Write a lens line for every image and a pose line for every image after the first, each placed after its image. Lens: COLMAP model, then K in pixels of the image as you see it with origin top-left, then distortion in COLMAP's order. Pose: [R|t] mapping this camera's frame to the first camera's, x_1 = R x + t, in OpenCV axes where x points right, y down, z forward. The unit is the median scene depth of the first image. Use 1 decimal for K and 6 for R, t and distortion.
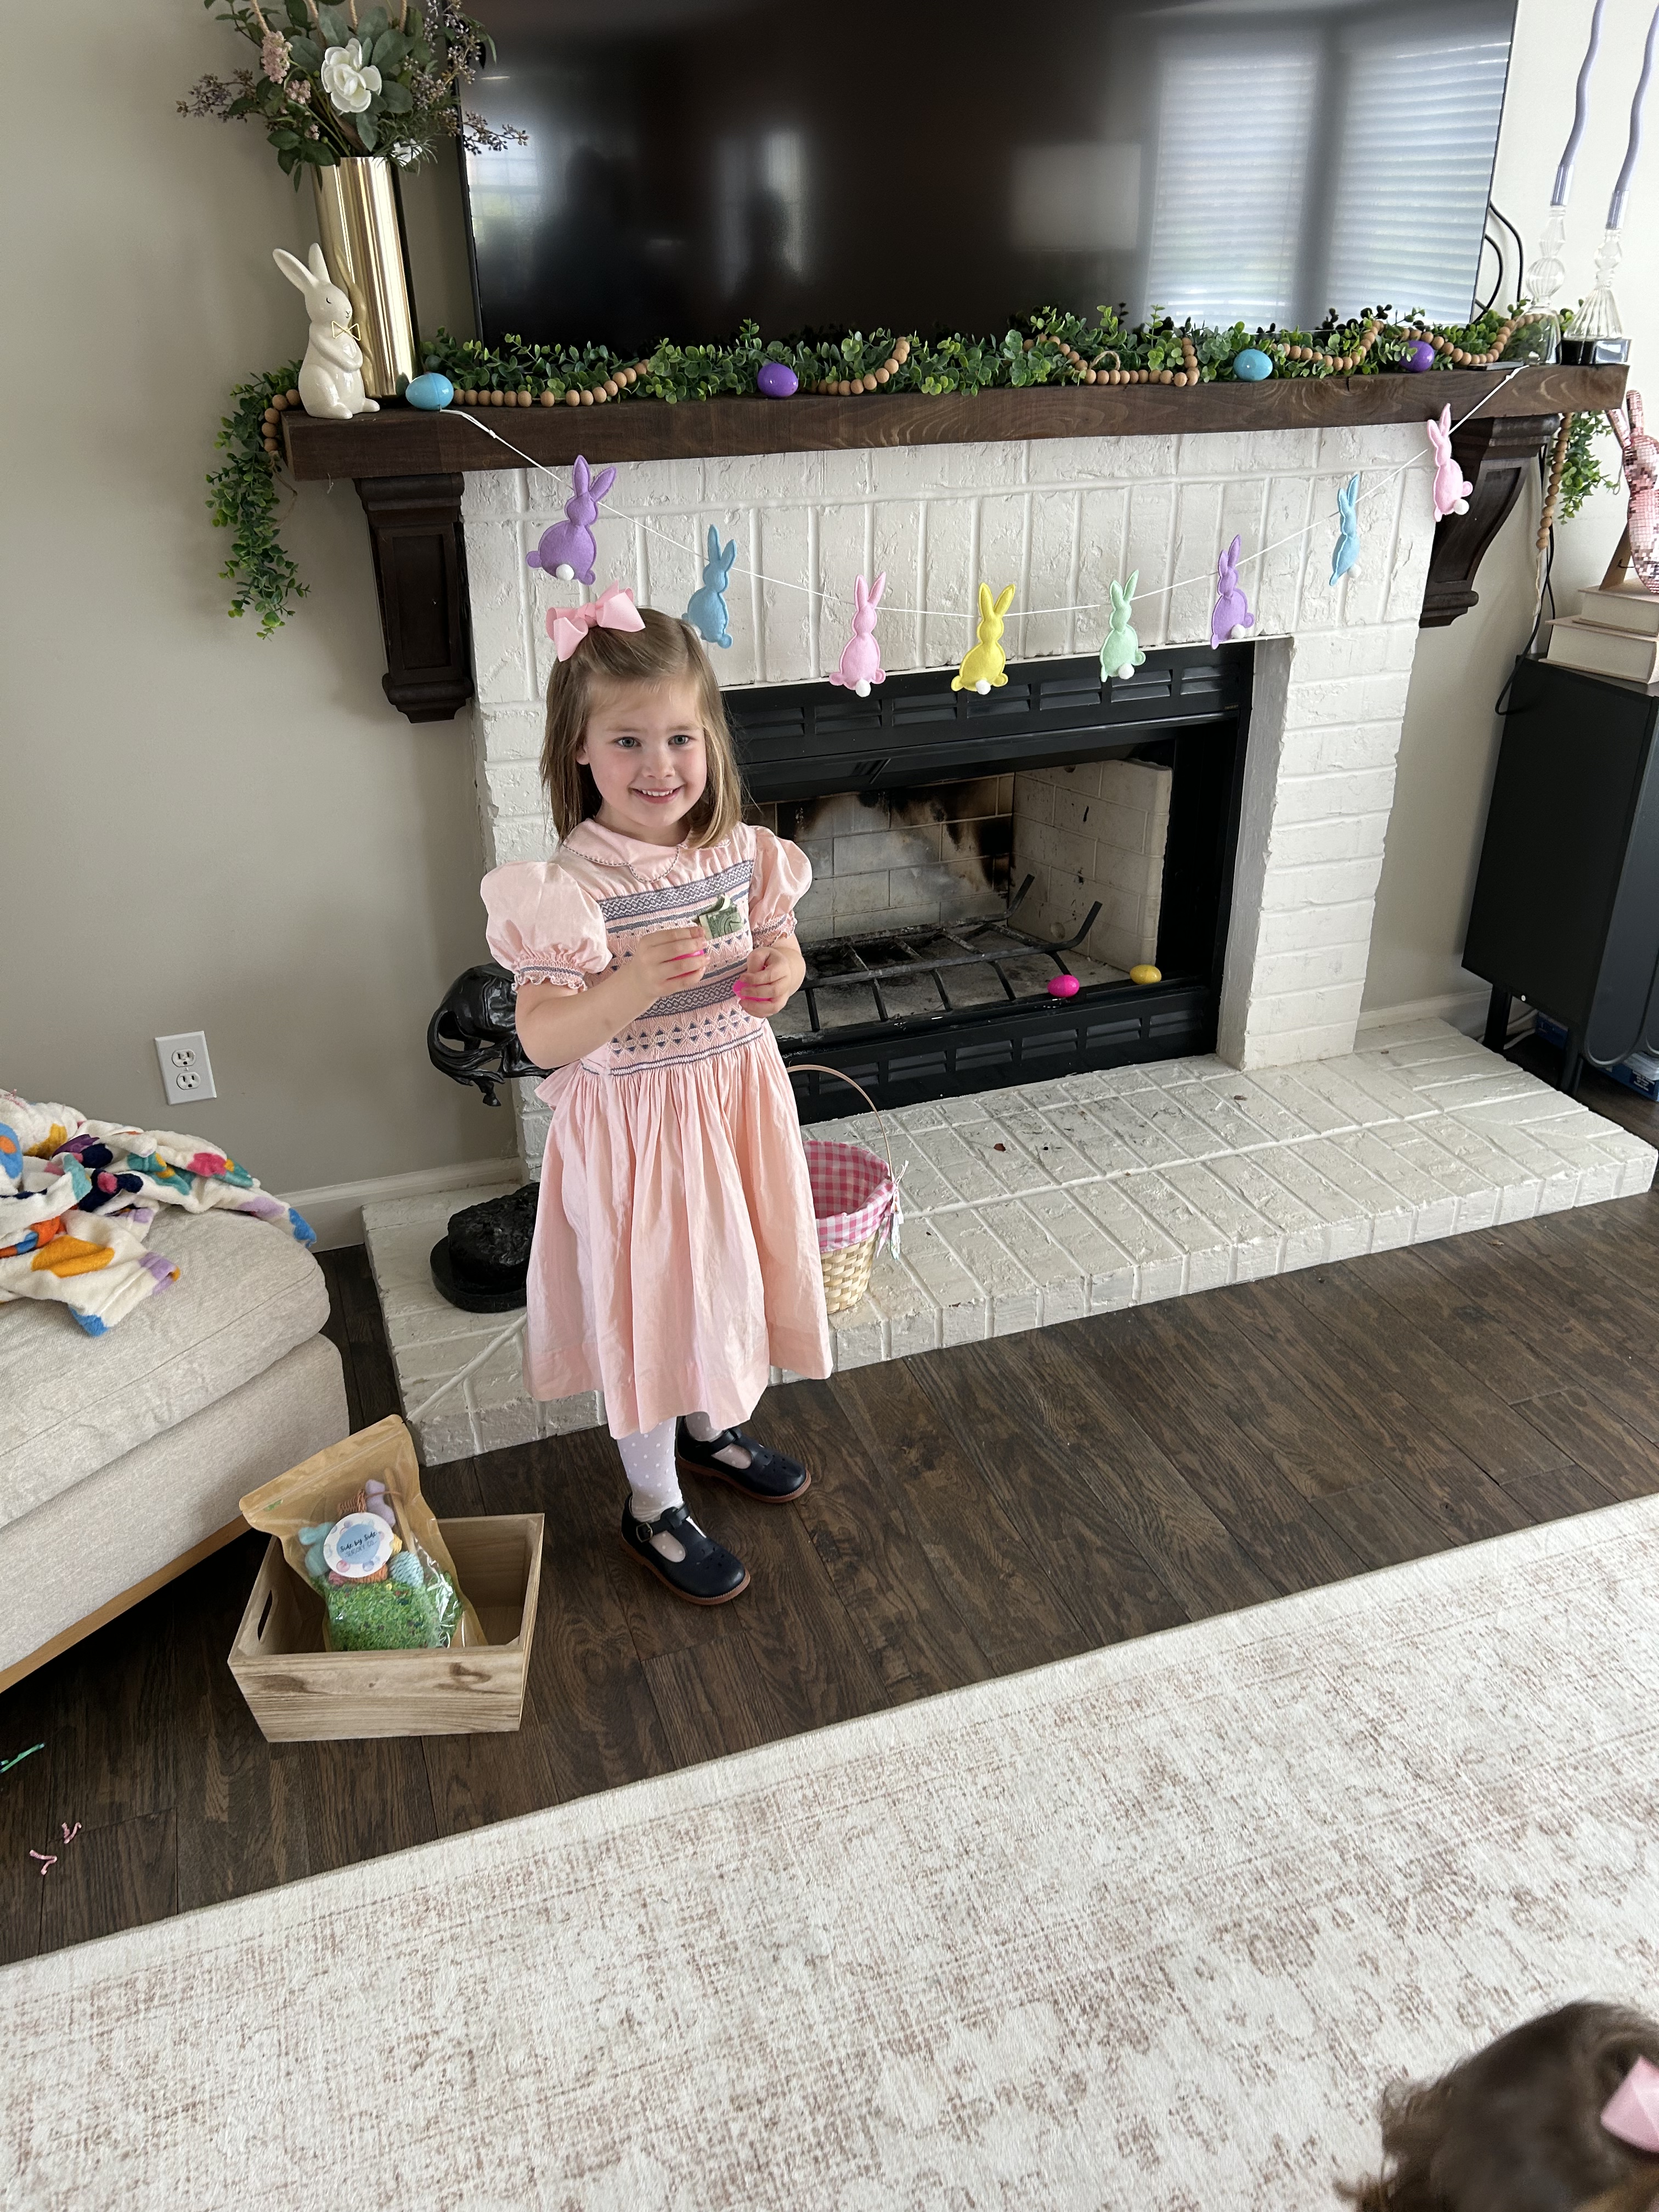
lens RADIAL K [[1682.3, 0, 823.0], [0, 1682.3, 1104.3], [0, 0, 1]] dist [0.014413, -0.007154]
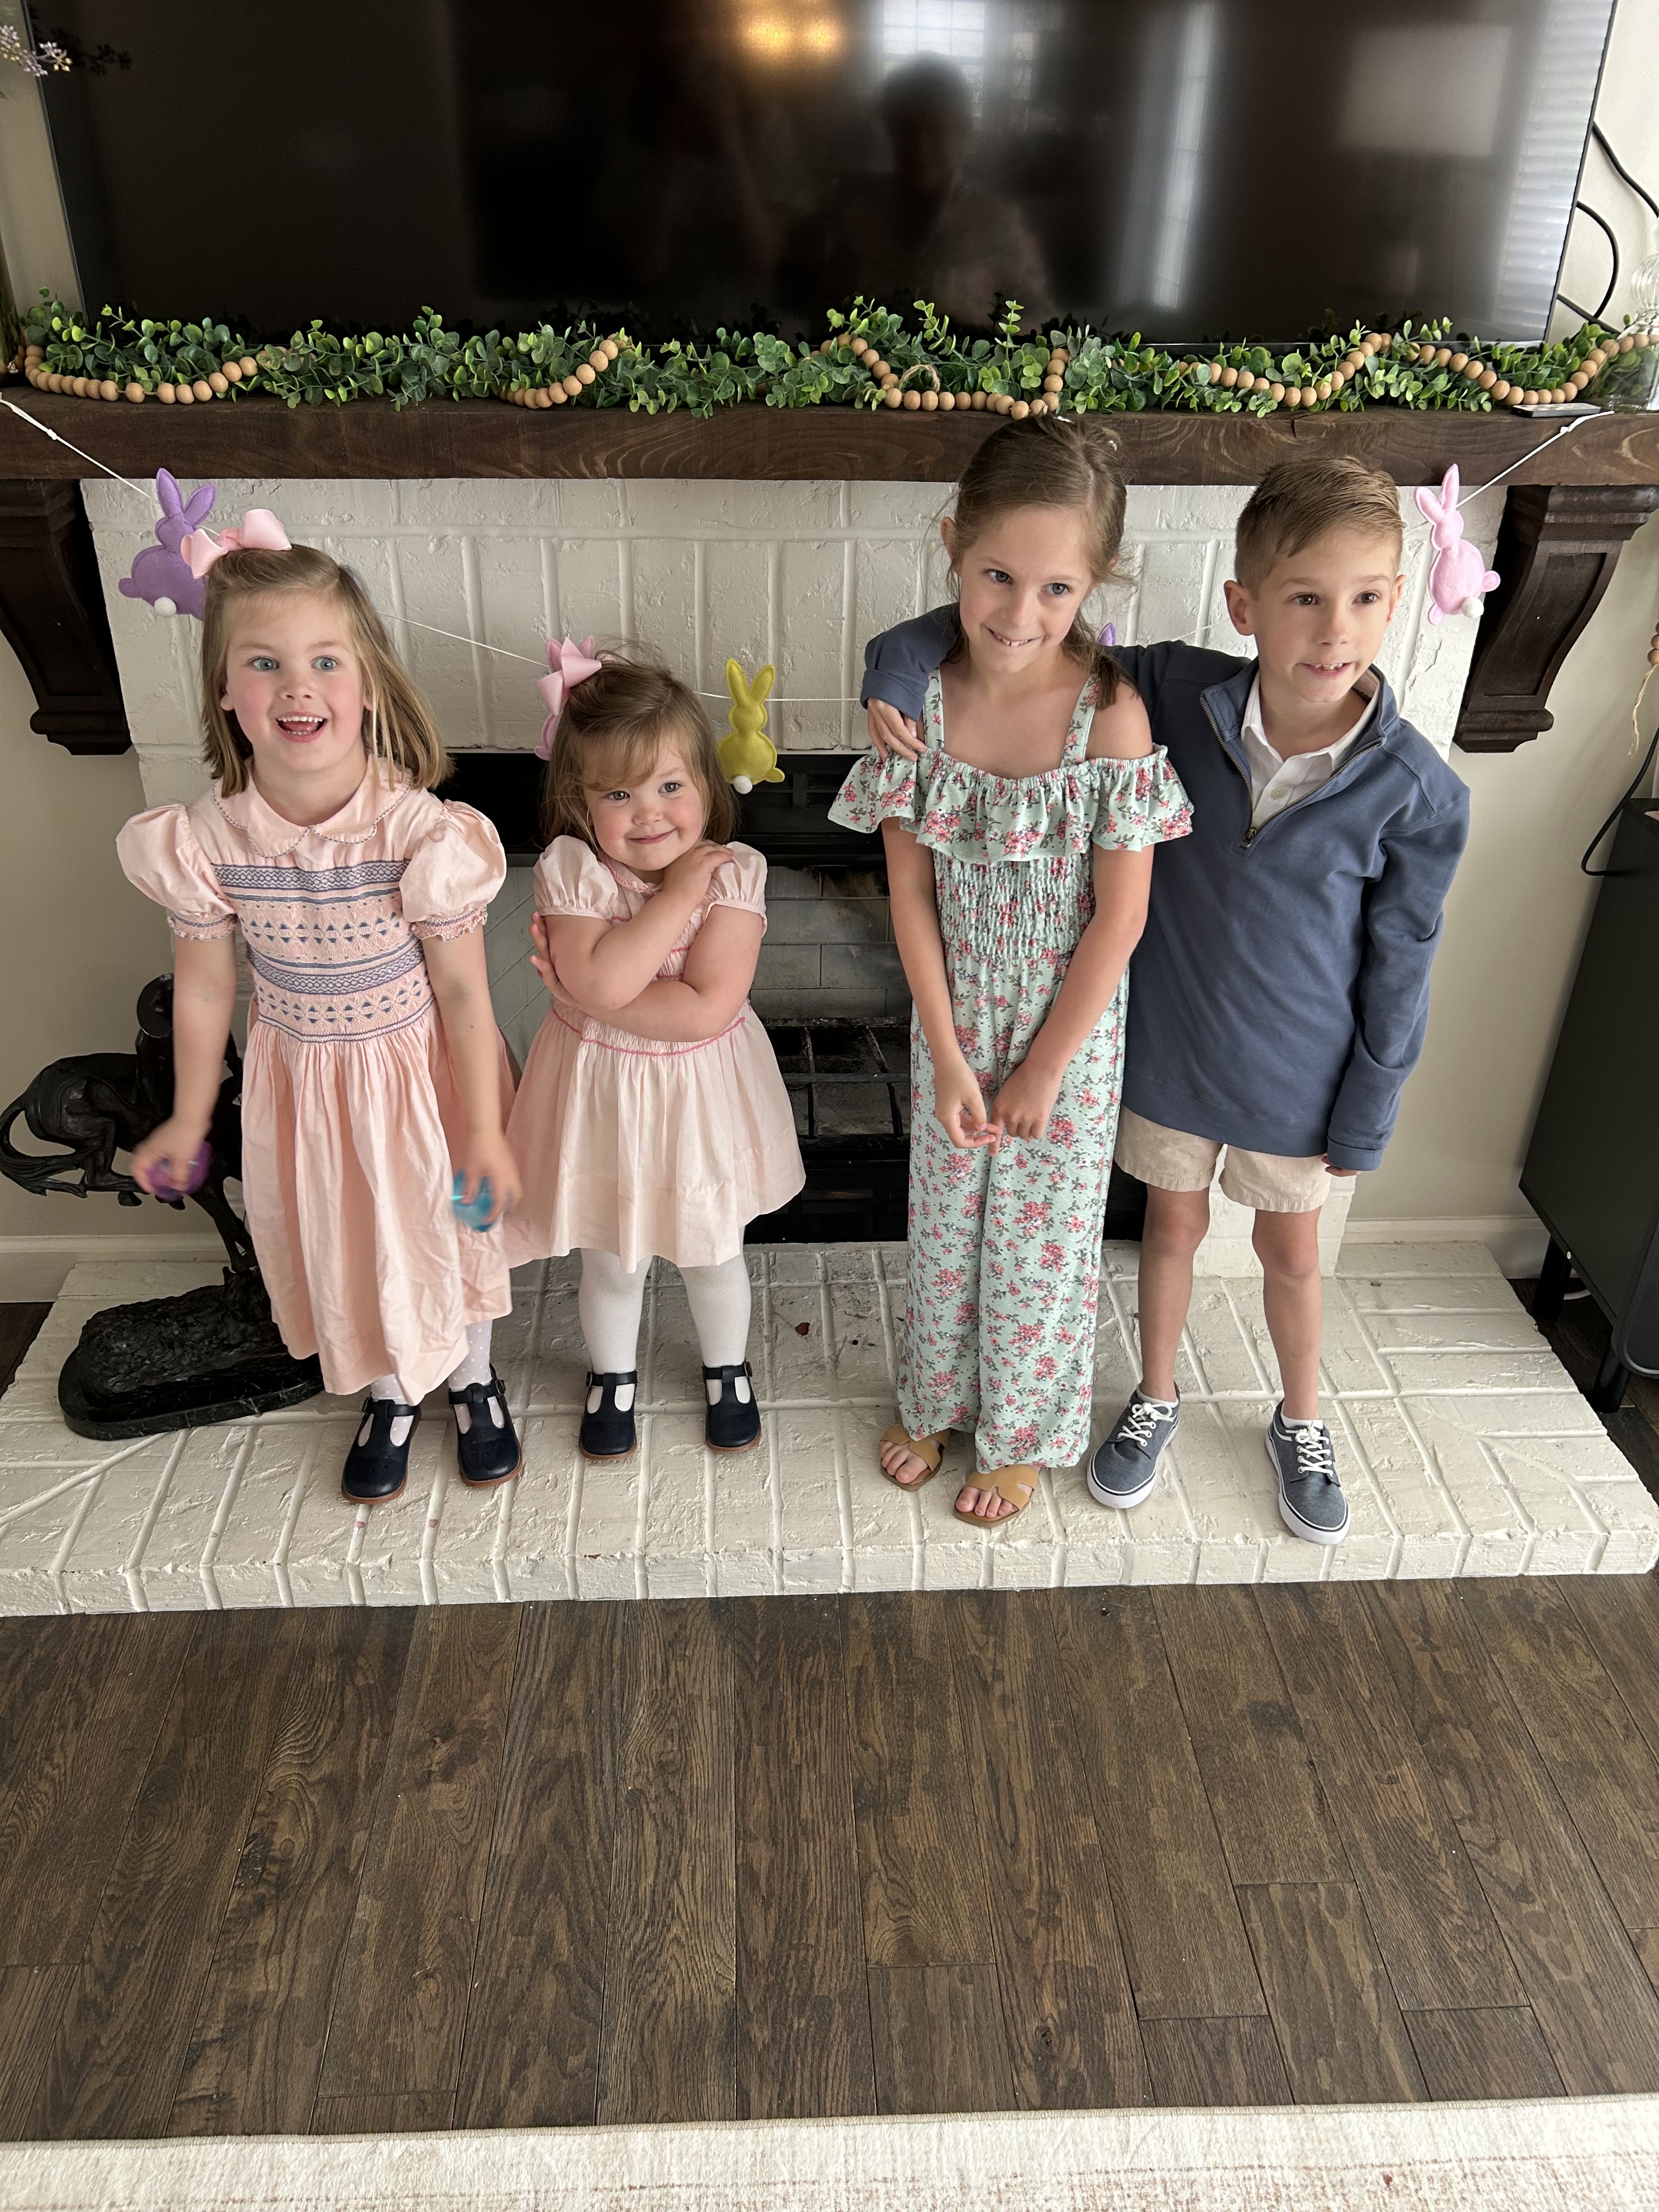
lens RADIAL K [[1682.3, 0, 815.6], [0, 1682.3, 1100.9], [0, 0, 1]] dist [0.014413, -0.007154]
pose [[0.955505, 0.170623, -0.240619, 0.347727], [-0.154827, 0.984429, 0.083236, -0.183251], [0.251074, -0.042278, 0.967044, 0.265210]]
